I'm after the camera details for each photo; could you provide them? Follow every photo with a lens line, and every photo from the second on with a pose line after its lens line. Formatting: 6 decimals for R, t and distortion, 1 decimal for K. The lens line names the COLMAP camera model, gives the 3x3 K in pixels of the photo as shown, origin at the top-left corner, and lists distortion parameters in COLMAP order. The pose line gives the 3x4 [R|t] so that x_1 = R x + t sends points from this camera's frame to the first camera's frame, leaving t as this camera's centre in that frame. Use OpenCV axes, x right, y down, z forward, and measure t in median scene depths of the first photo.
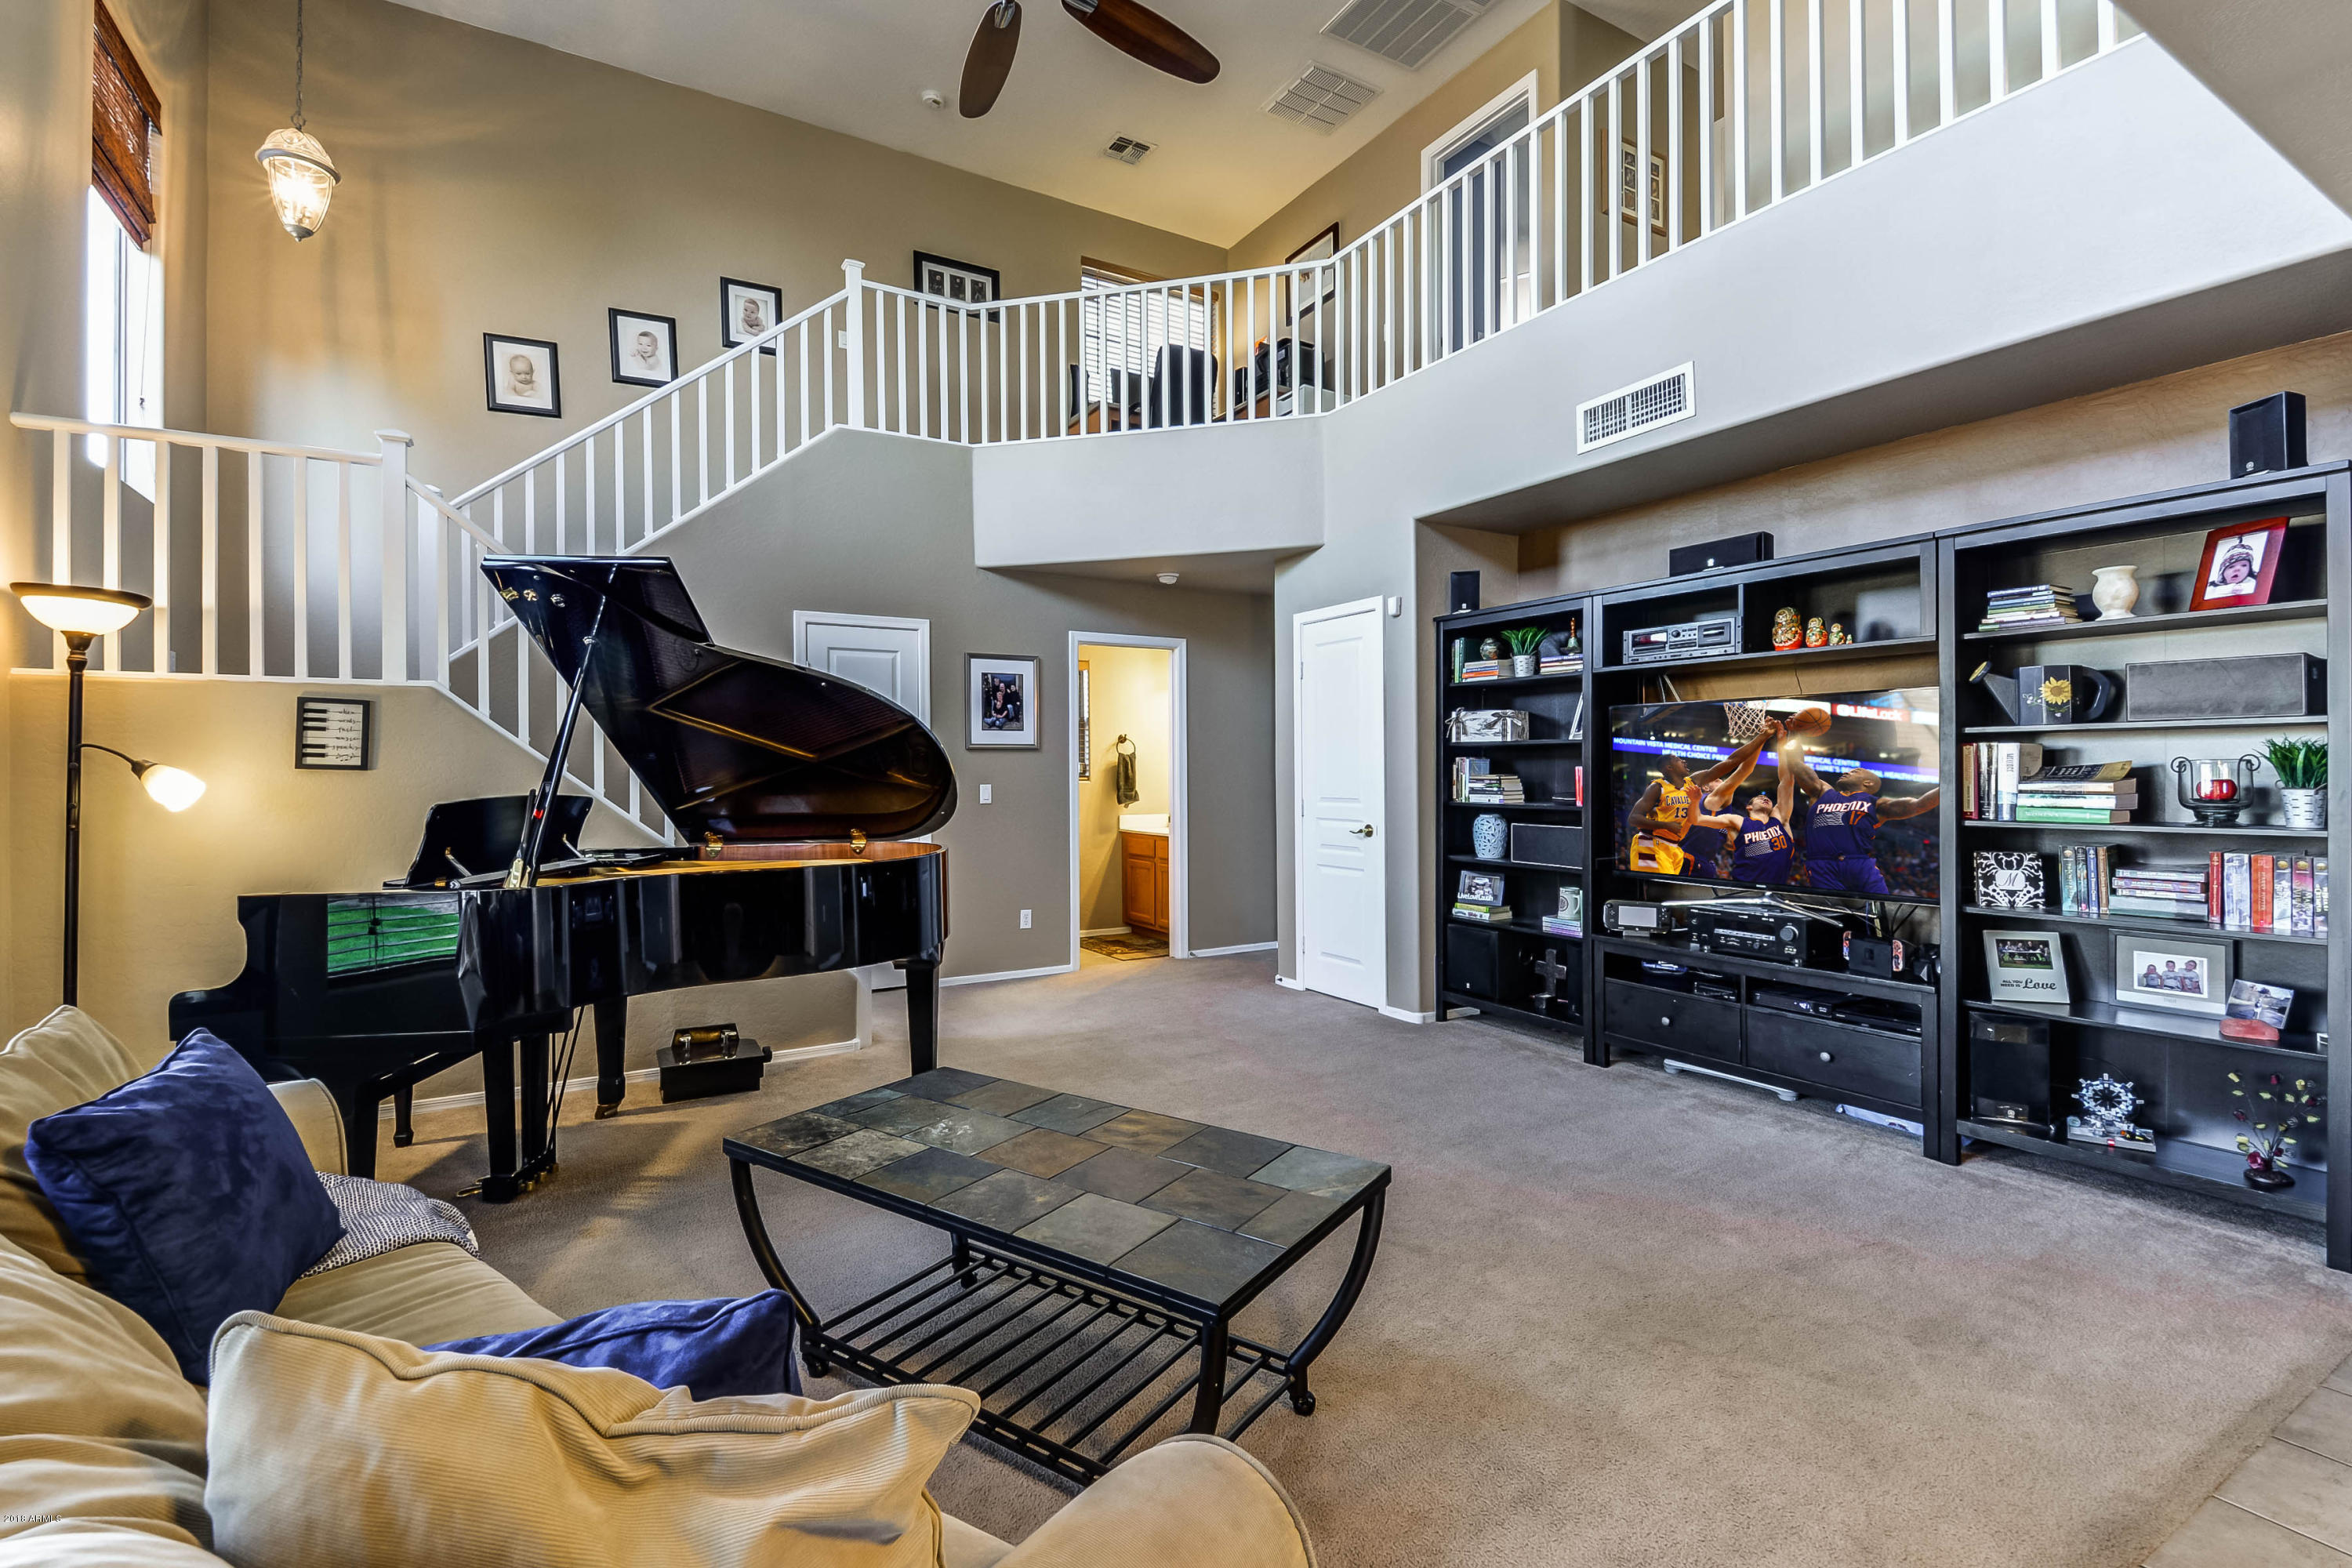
lens RADIAL K [[1052.1, 0, 1144.9], [0, 1052.1, 772.8], [0, 0, 1]] dist [0.025224, -0.020730]
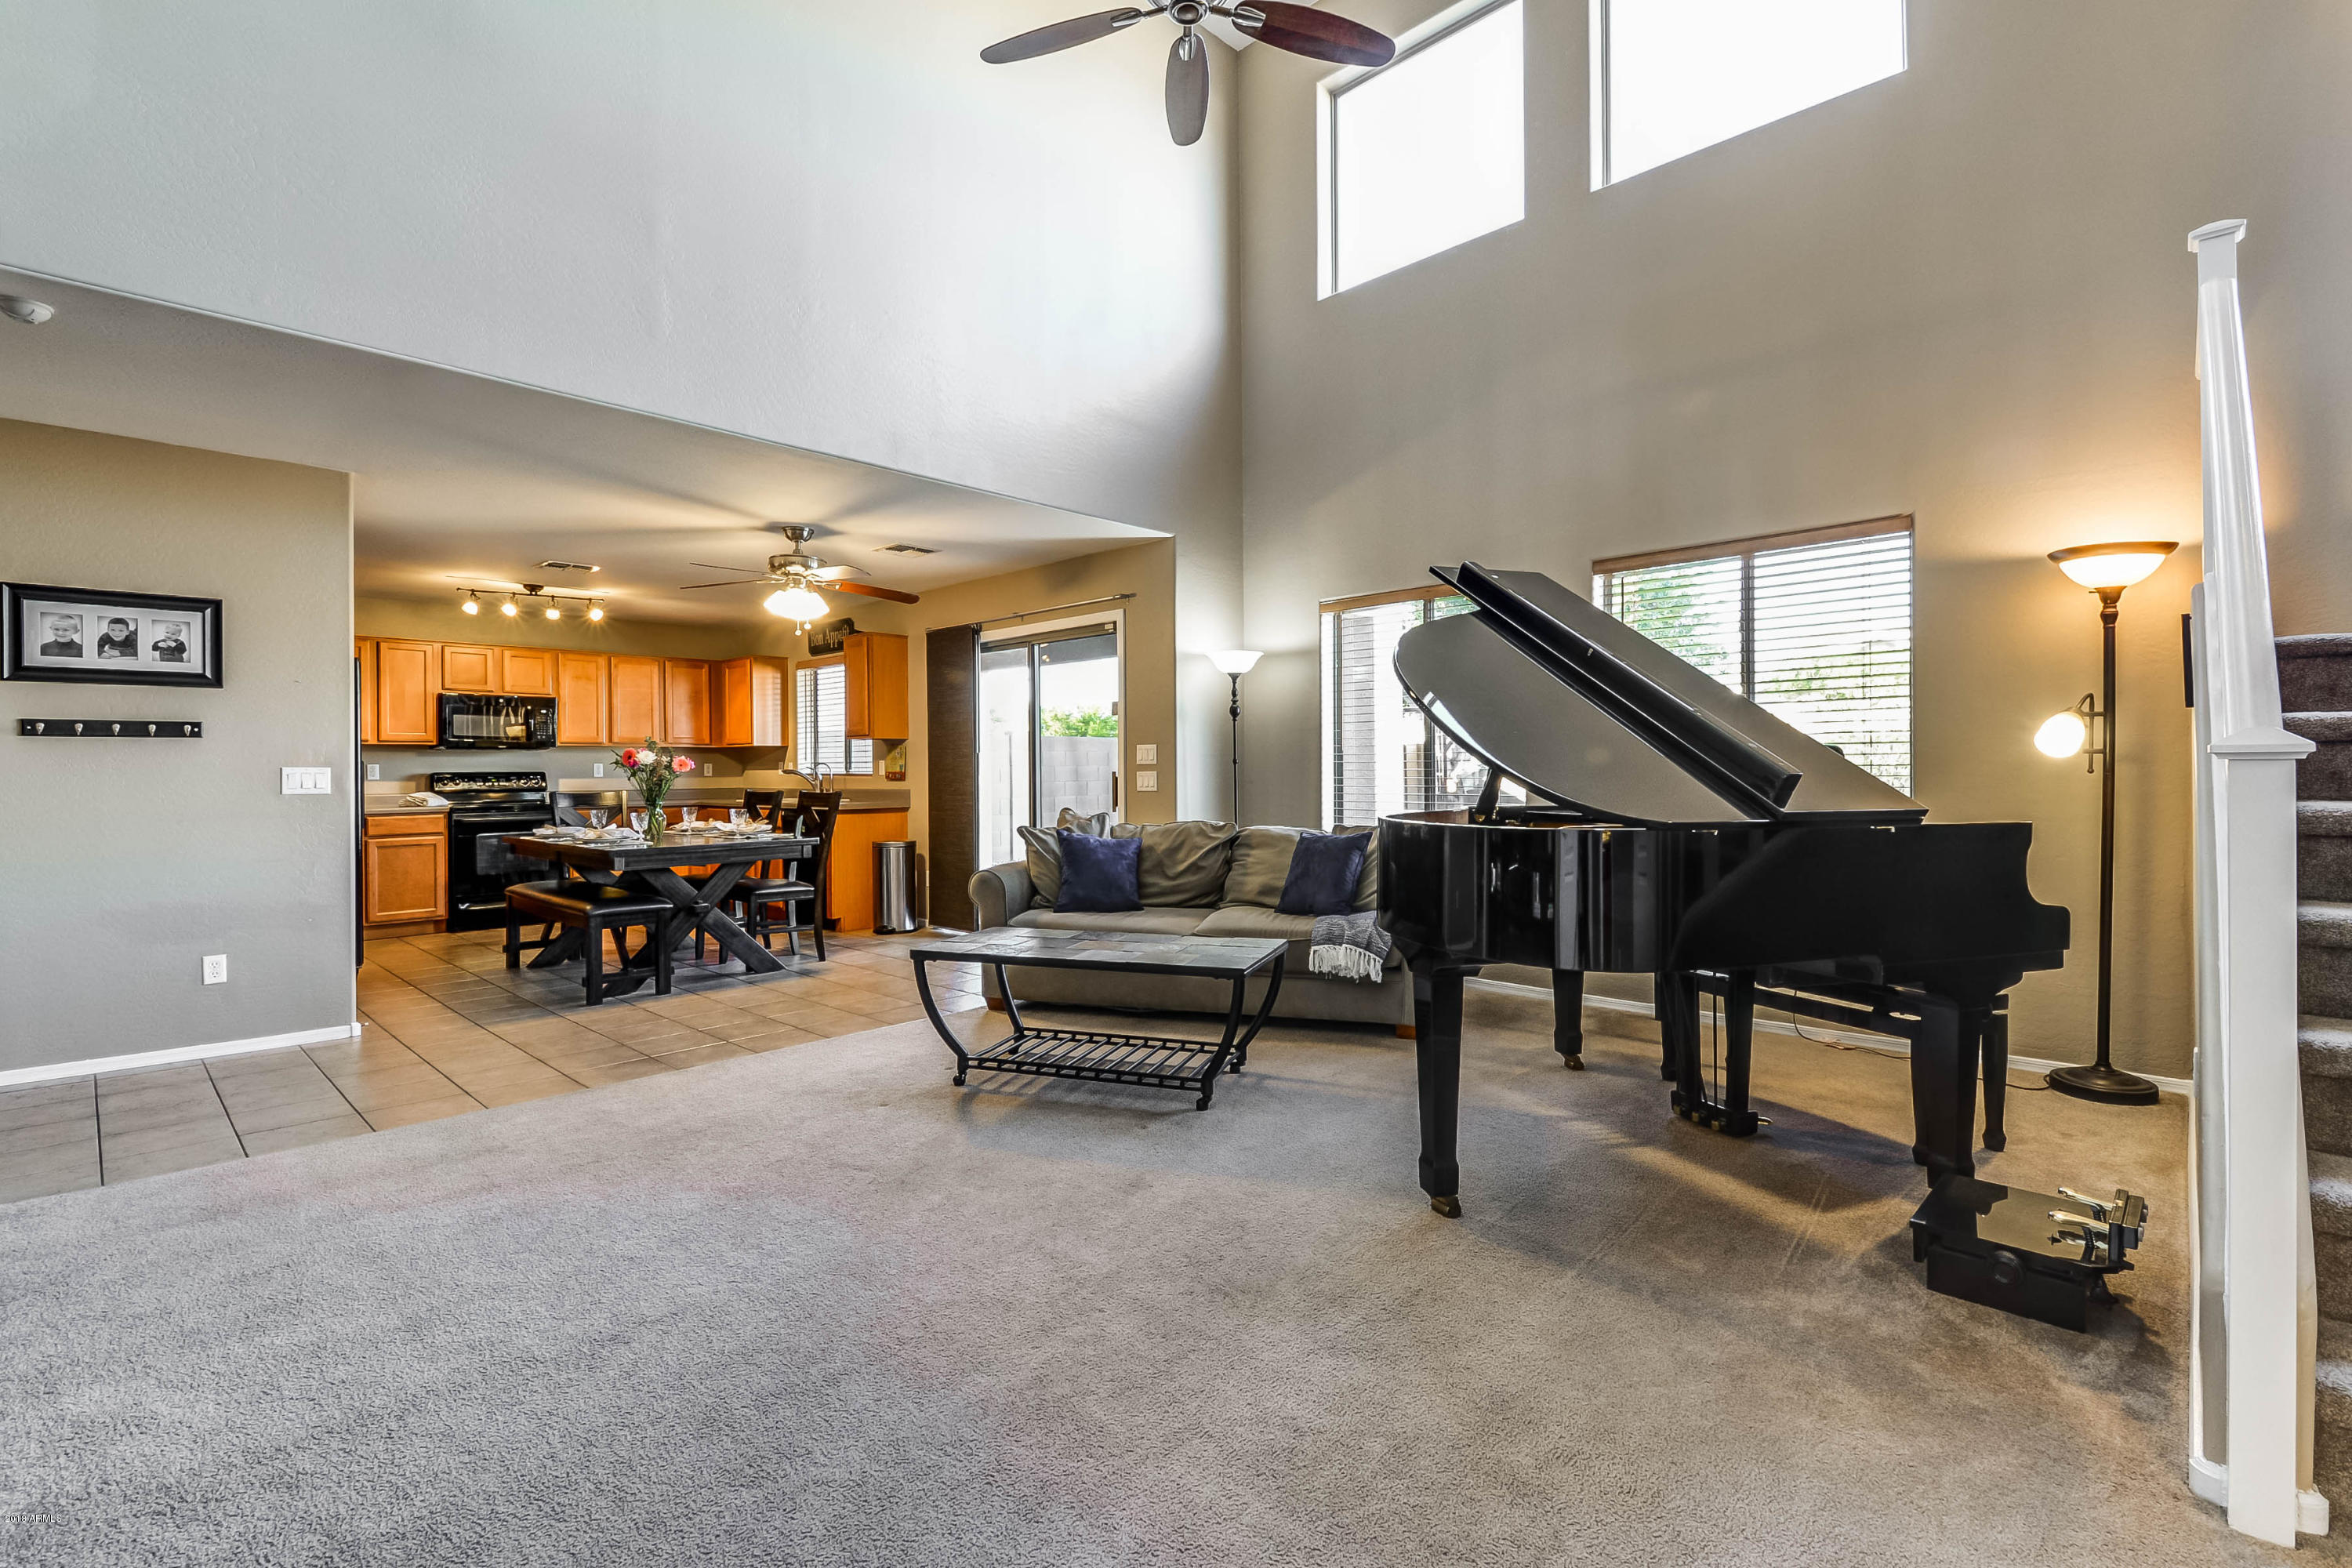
lens RADIAL K [[1046.7, 0, 1180.3], [0, 1046.7, 769.6], [0, 0, 1]] dist [0.032152, -0.021416]
pose [[-0.955609, 0.009794, -0.294475, 0.104873], [0.010505, 0.999944, -0.000831, 0.020613], [0.294451, -0.003887, -0.955659, 0.935463]]
